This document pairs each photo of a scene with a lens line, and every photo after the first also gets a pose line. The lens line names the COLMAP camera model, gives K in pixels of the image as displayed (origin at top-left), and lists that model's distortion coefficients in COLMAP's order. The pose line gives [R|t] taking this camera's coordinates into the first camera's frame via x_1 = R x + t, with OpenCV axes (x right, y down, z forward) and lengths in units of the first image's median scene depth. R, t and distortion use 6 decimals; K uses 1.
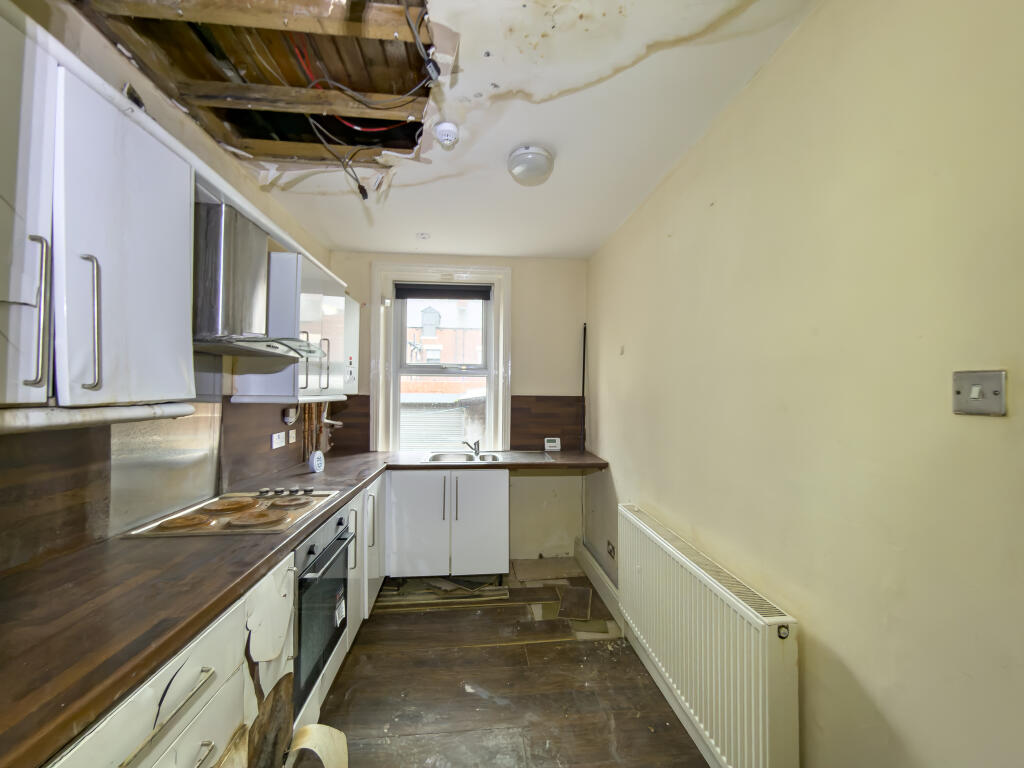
lens RADIAL K [[410.8, 0, 510.3], [0, 410.8, 383.8], [0, 0, 1]] dist [-0.002820, 0.000044]
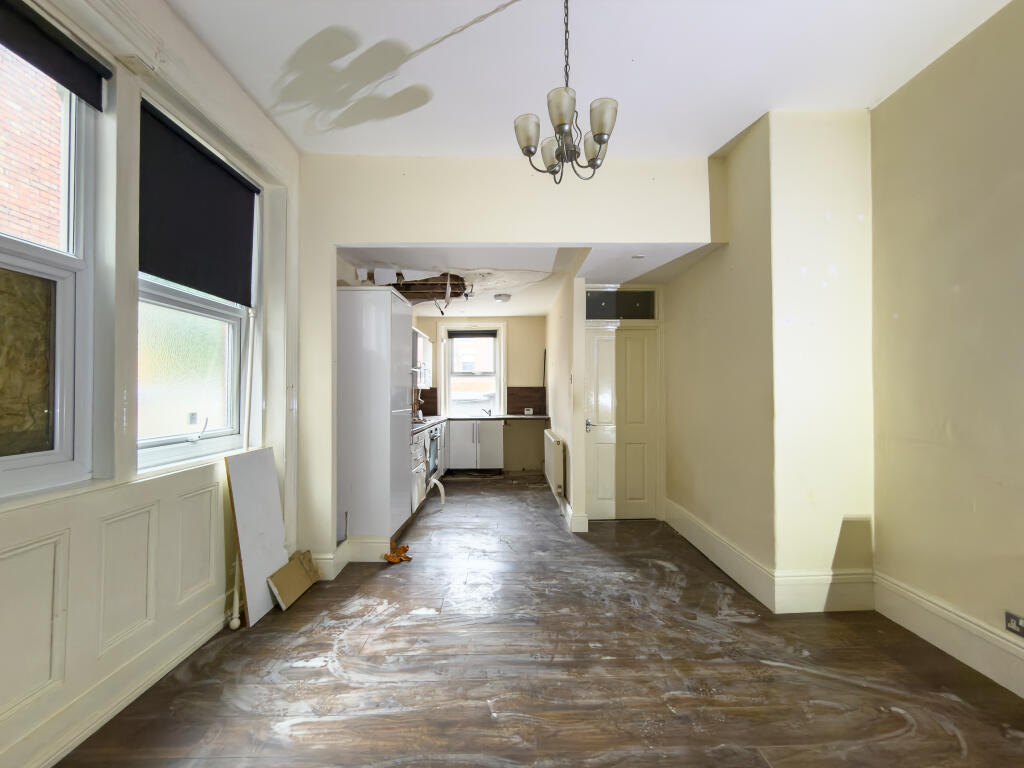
lens RADIAL K [[410.8, 0, 510.3], [0, 410.8, 383.8], [0, 0, 1]] dist [-0.002820, 0.000044]
pose [[0.996275, -0.015208, -0.084883, 0.187549], [0.015093, 0.999884, -0.002002, 0.019096], [0.084903, 0.000713, 0.996389, -0.974804]]
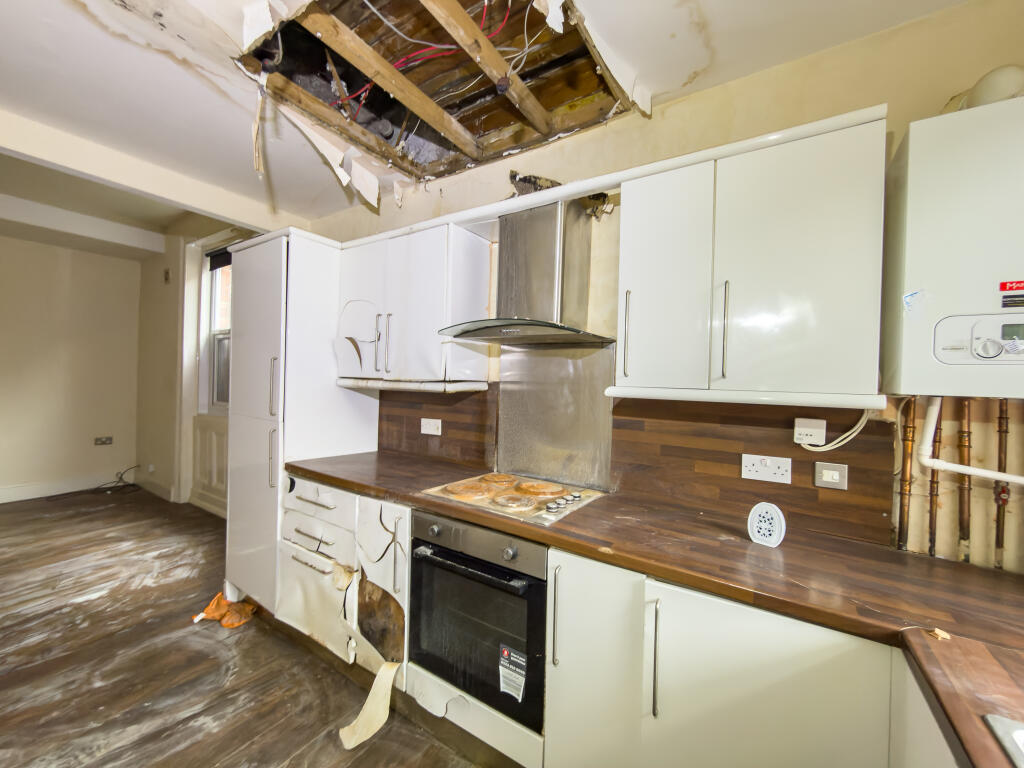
lens RADIAL K [[410.8, 0, 510.3], [0, 410.8, 383.8], [0, 0, 1]] dist [-0.002820, 0.000044]
pose [[-0.618949, -0.020663, -0.785160, 0.087383], [-0.022204, 0.999715, -0.008805, 0.021928], [0.785117, 0.011984, -0.619231, 0.790339]]
